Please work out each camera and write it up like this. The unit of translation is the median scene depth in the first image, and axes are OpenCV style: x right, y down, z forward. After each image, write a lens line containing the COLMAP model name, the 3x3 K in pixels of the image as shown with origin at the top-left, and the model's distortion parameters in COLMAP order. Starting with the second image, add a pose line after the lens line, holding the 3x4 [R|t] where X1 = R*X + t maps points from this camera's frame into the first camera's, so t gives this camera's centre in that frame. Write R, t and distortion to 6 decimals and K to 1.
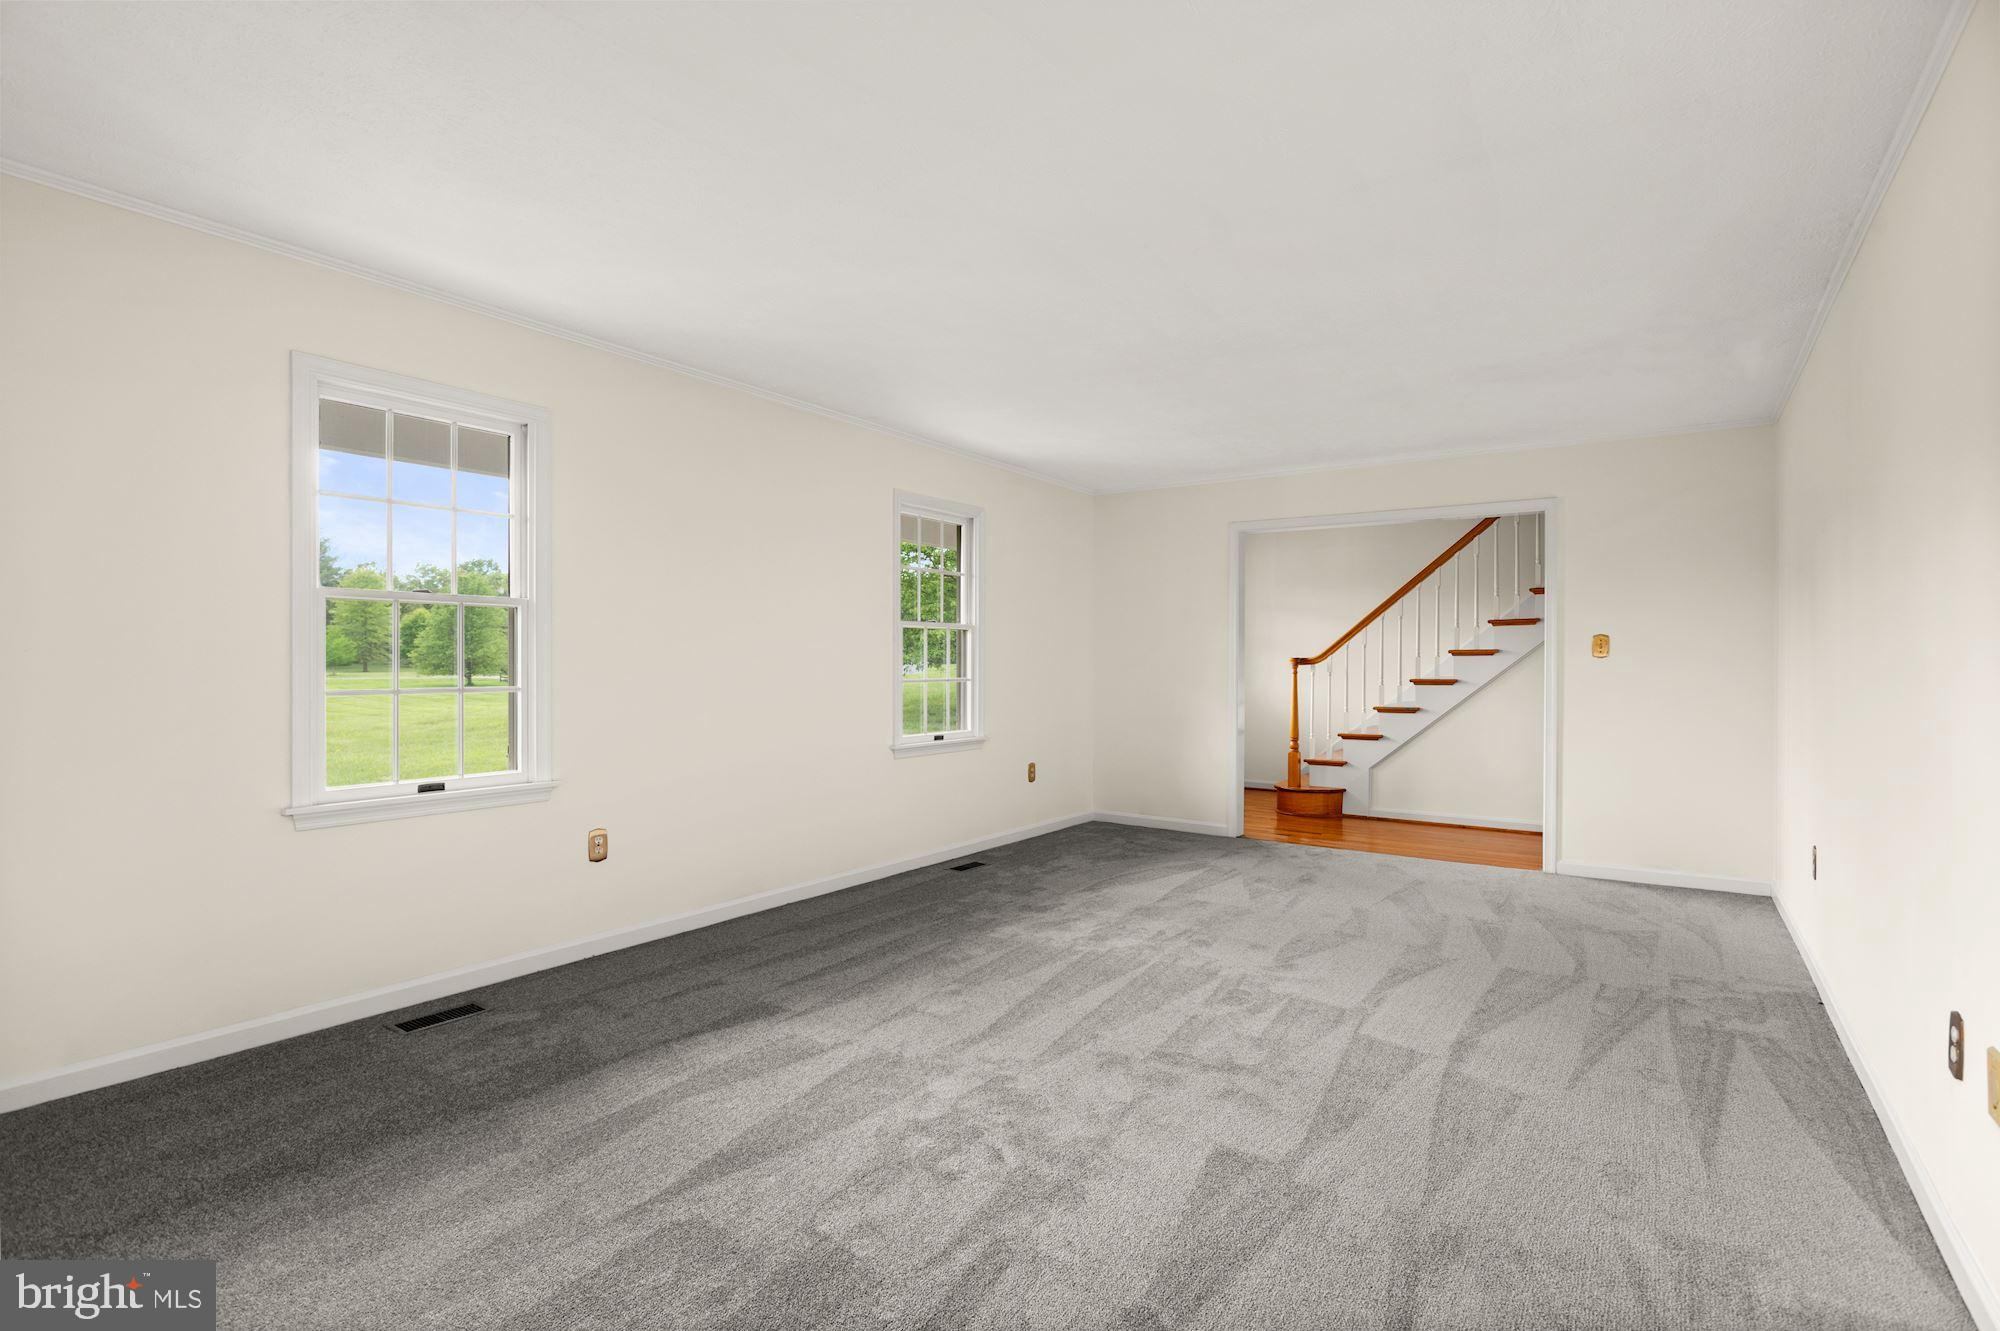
lens RADIAL K [[953.3, 0, 1003.5], [0, 953.3, 661.2], [0, 0, 1]] dist [-0.015779, 0.006888]
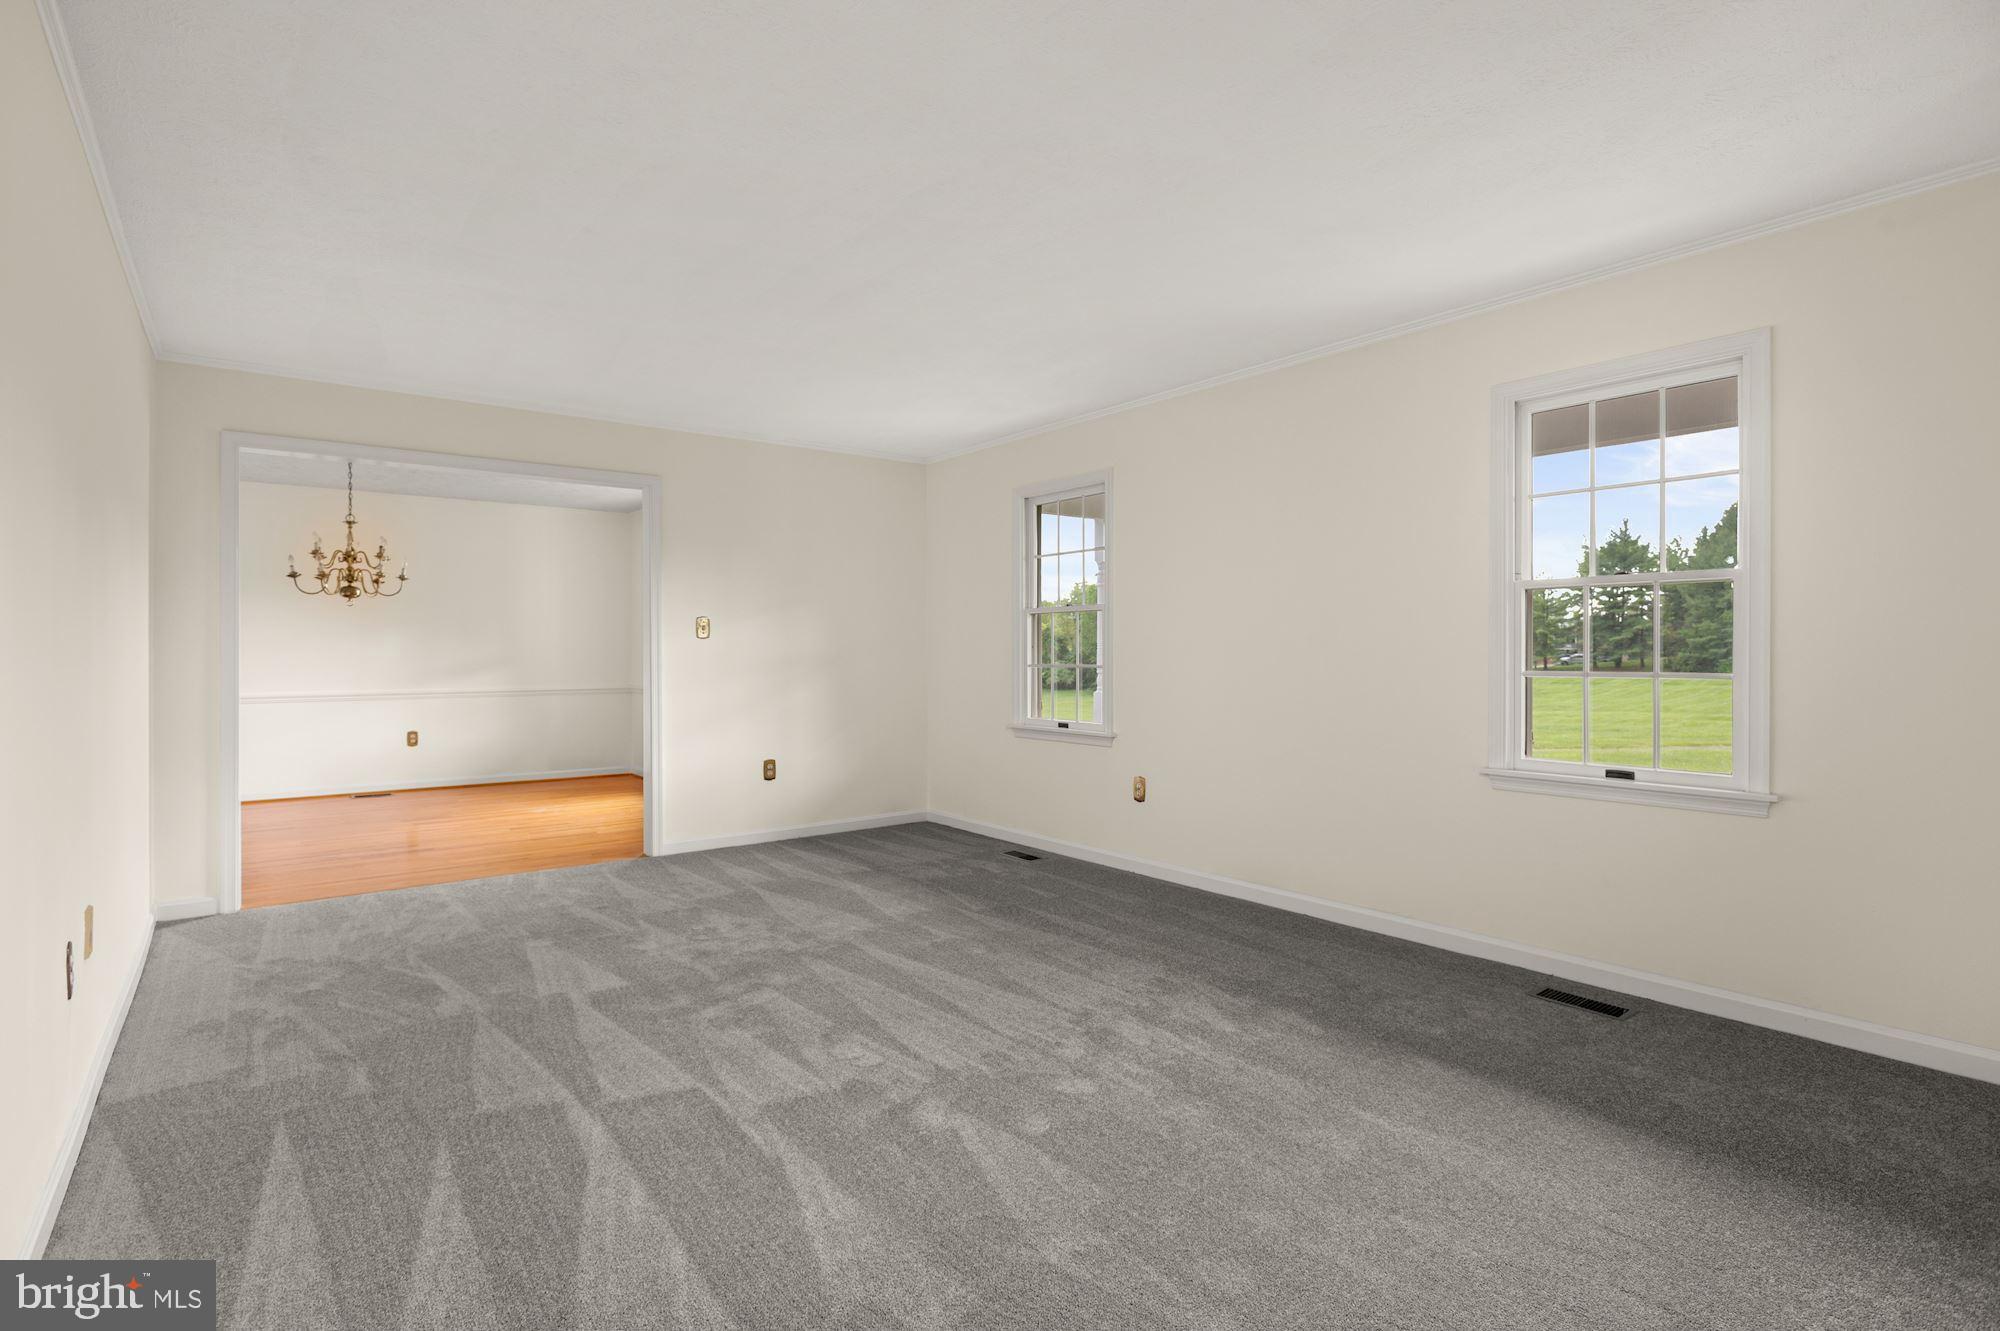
lens RADIAL K [[895.1, 0, 1005.3], [0, 895.1, 647.4], [0, 0, 1]] dist [-0.013488, -0.000095]
pose [[-0.263705, -0.002133, -0.964601, 0.463984], [0.007150, 0.999966, -0.004165, 0.002180], [0.964577, -0.007995, -0.263680, 0.661508]]
